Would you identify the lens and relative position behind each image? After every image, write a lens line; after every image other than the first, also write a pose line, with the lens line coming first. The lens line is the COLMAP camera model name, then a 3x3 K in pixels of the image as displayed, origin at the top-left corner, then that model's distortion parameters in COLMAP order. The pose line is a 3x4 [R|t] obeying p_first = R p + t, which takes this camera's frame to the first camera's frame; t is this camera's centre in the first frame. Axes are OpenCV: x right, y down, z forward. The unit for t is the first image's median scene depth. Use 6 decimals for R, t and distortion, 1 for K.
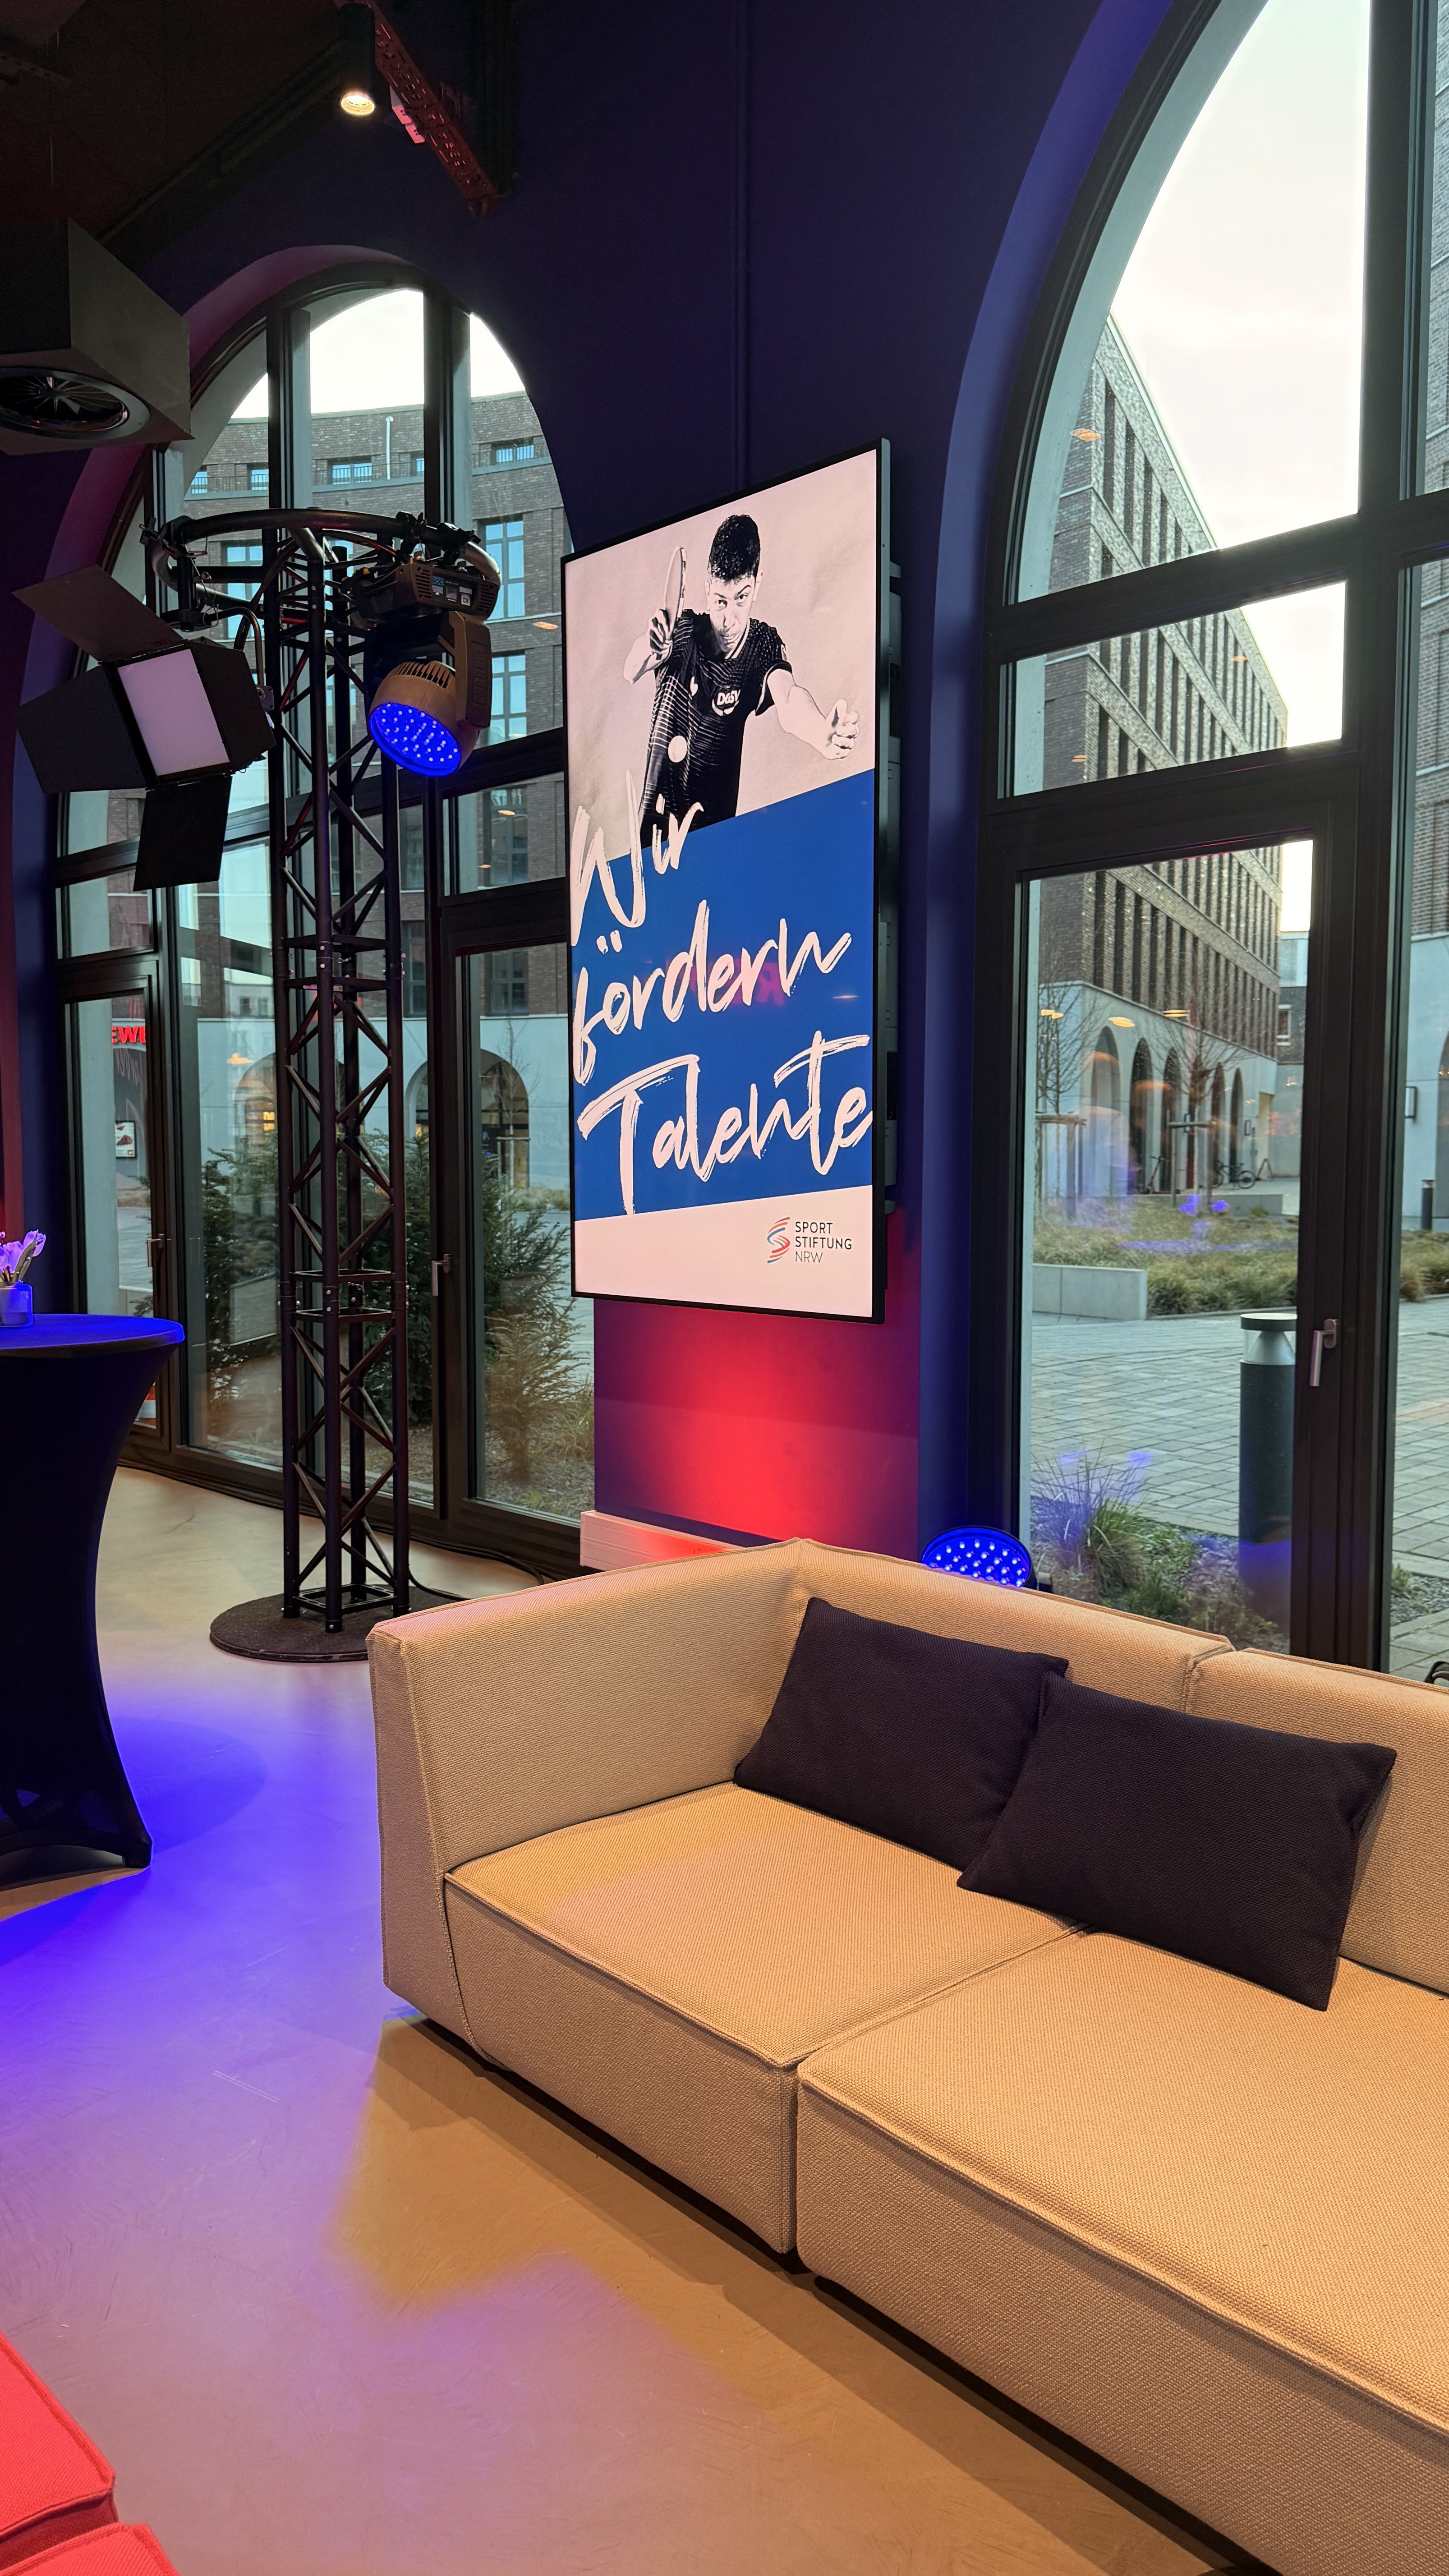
lens RADIAL K [[1894.0, 0, 724.5], [0, 1894.0, 1288.0], [0, 0, 1]] dist [0.051898, -0.075999]
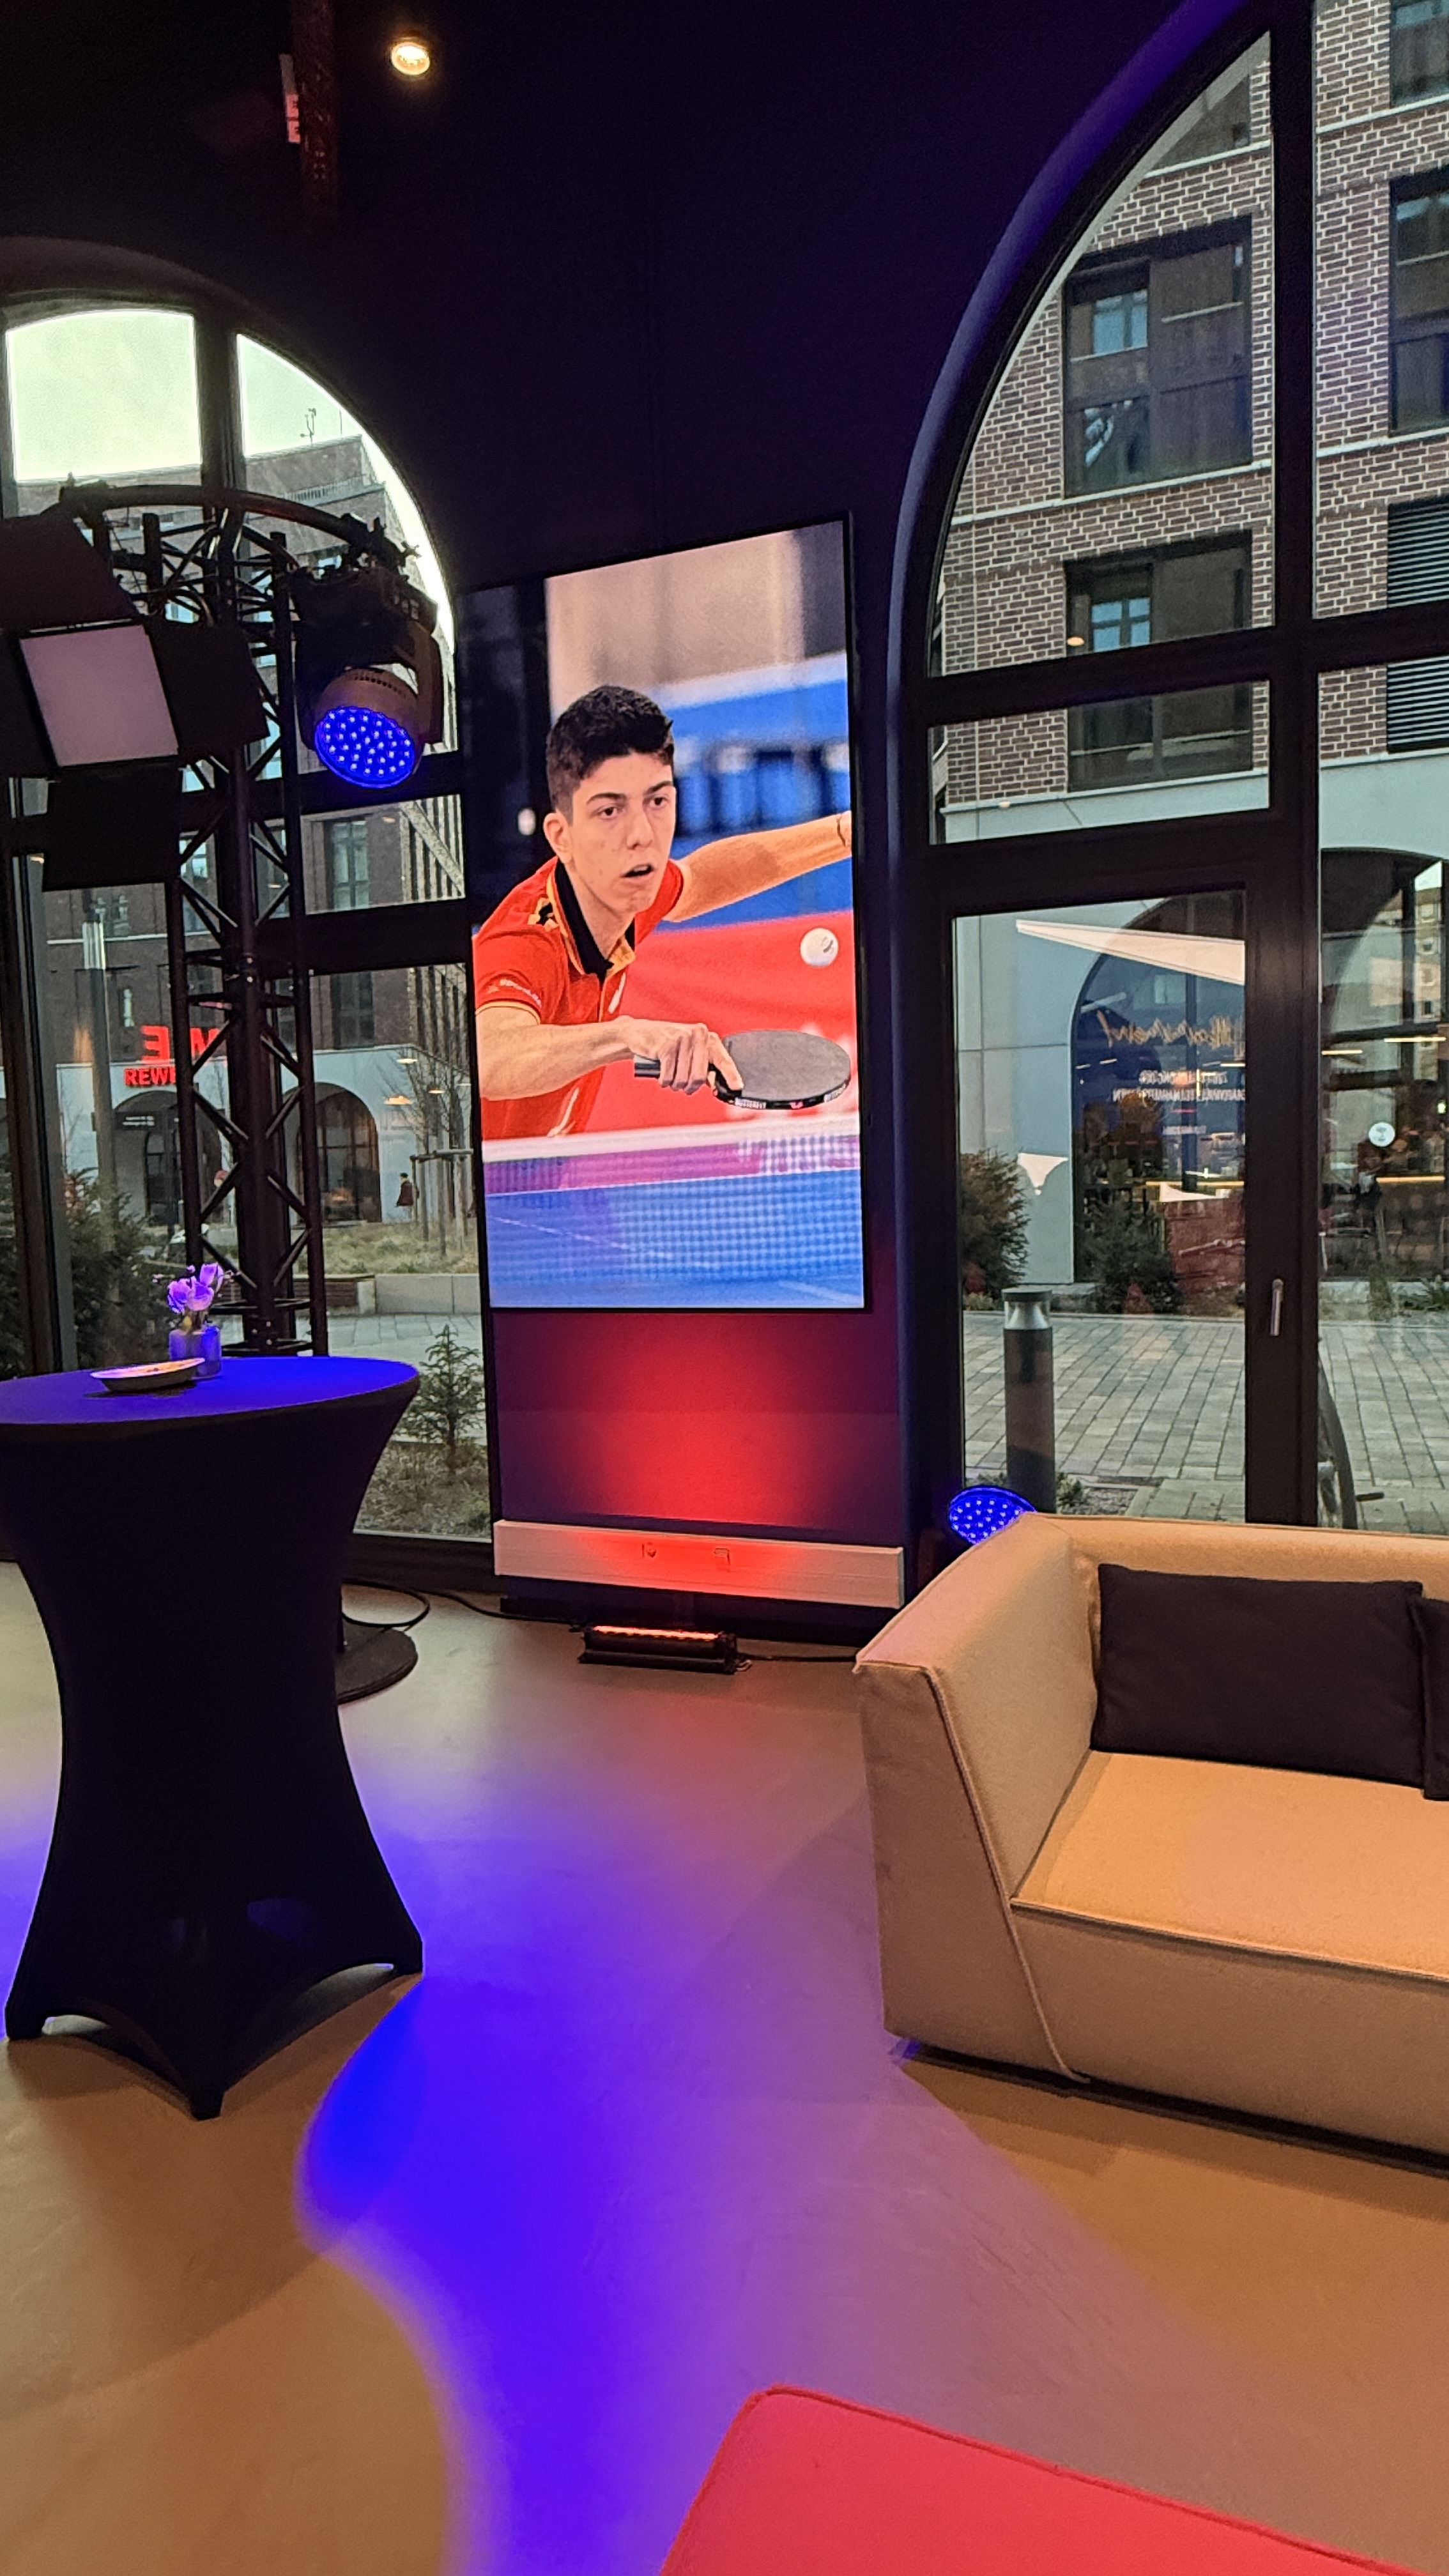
lens RADIAL K [[1548.5, 0, 724.5], [0, 1548.5, 1288.0], [0, 0, 1]] dist [0.000680, 0.000149]
pose [[0.897650, -0.058238, 0.436845, -0.360779], [0.062688, 0.998024, 0.004238, -0.005679], [-0.436229, 0.023581, 0.899527, 0.217378]]
